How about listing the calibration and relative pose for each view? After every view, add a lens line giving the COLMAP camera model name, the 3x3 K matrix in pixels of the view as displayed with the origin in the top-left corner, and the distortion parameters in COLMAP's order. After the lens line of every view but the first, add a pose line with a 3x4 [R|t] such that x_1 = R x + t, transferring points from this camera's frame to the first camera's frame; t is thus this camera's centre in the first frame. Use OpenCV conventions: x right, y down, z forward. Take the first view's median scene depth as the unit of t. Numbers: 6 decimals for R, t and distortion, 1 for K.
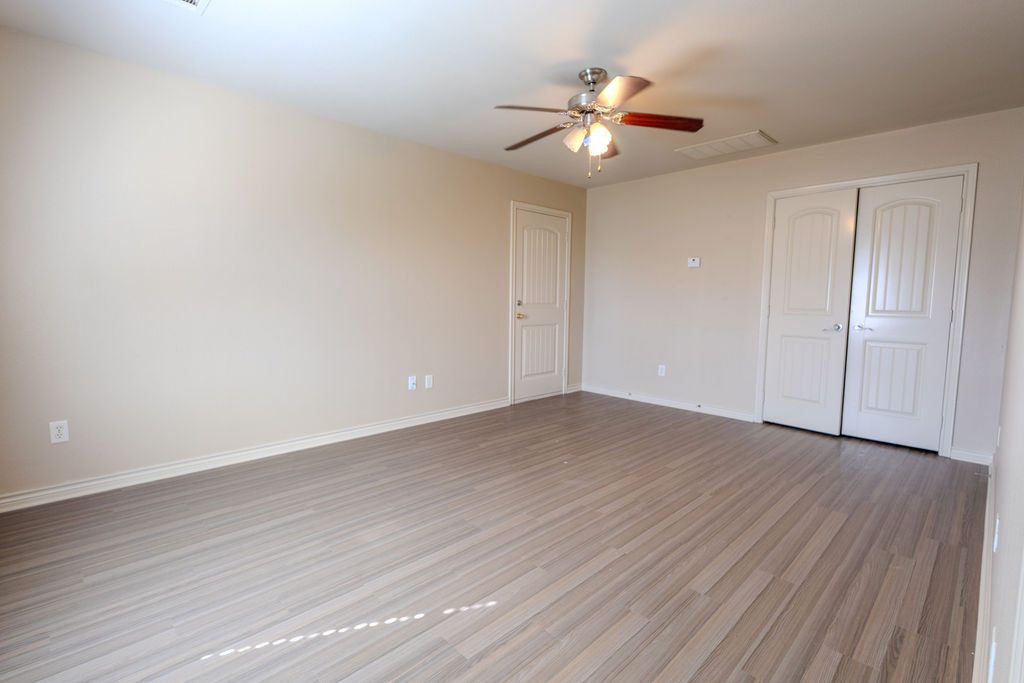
lens RADIAL K [[475.2, 0, 517.7], [0, 475.2, 343.2], [0, 0, 1]] dist [-0.002712, -0.000580]
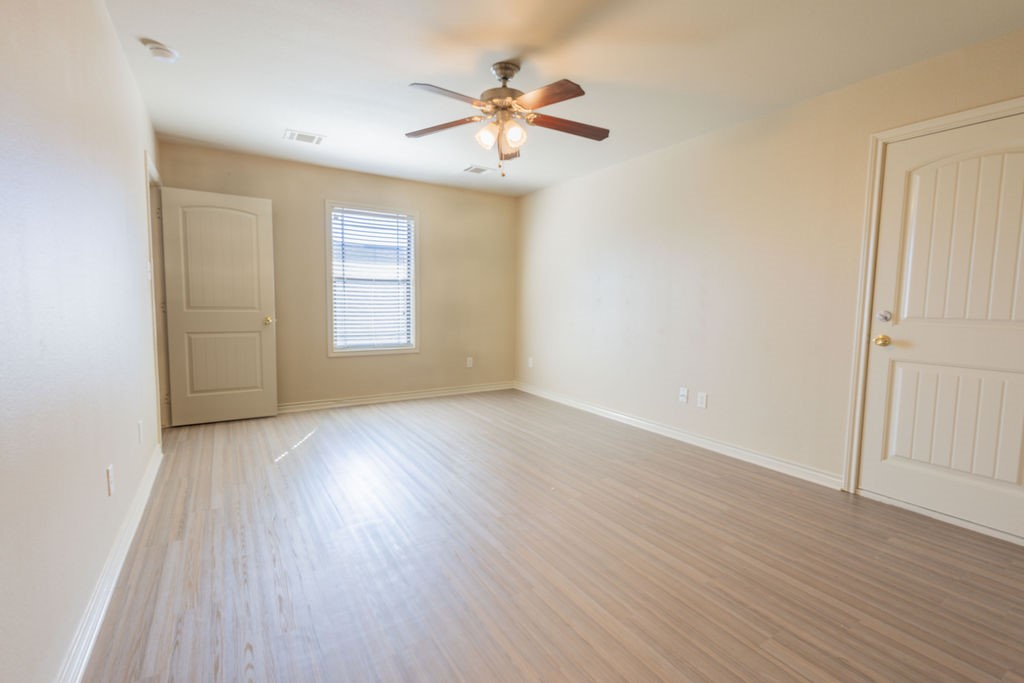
lens RADIAL K [[475.2, 0, 517.7], [0, 475.2, 343.2], [0, 0, 1]] dist [-0.002712, -0.000580]
pose [[-0.225478, 0.073858, -0.971445, 0.790730], [-0.110616, 0.988734, 0.100847, -0.079402], [0.967948, 0.130196, -0.214768, 0.912272]]
